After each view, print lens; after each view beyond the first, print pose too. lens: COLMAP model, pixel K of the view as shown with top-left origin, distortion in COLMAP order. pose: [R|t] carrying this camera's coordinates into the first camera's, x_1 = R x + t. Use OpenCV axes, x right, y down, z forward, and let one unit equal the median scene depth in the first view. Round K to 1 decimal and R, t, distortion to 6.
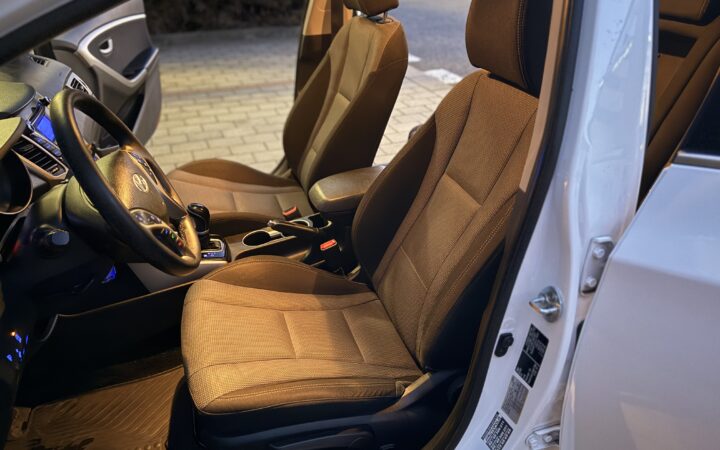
lens RADIAL K [[519.2, 0, 364.8], [0, 519.2, 224.5], [0, 0, 1]] dist [0.025886, -0.037803]
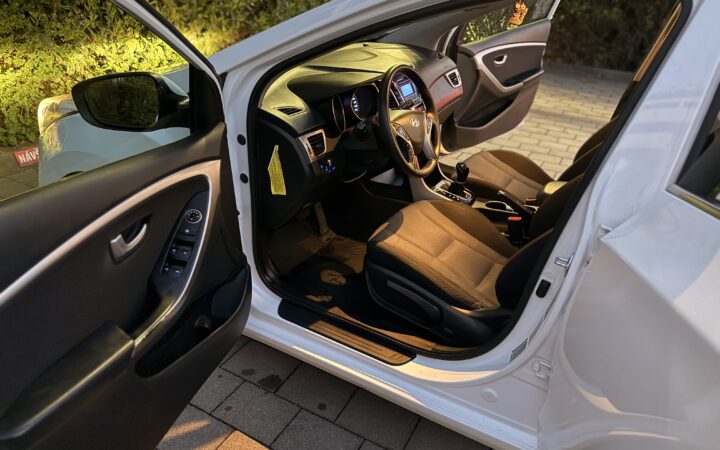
lens RADIAL K [[519.2, 0, 364.8], [0, 519.2, 224.5], [0, 0, 1]] dist [0.025886, -0.037803]
pose [[0.668002, 0.388973, -0.634408, 0.285183], [-0.423207, 0.899802, 0.106076, 0.046405], [0.612102, 0.197626, 0.765686, -0.157561]]
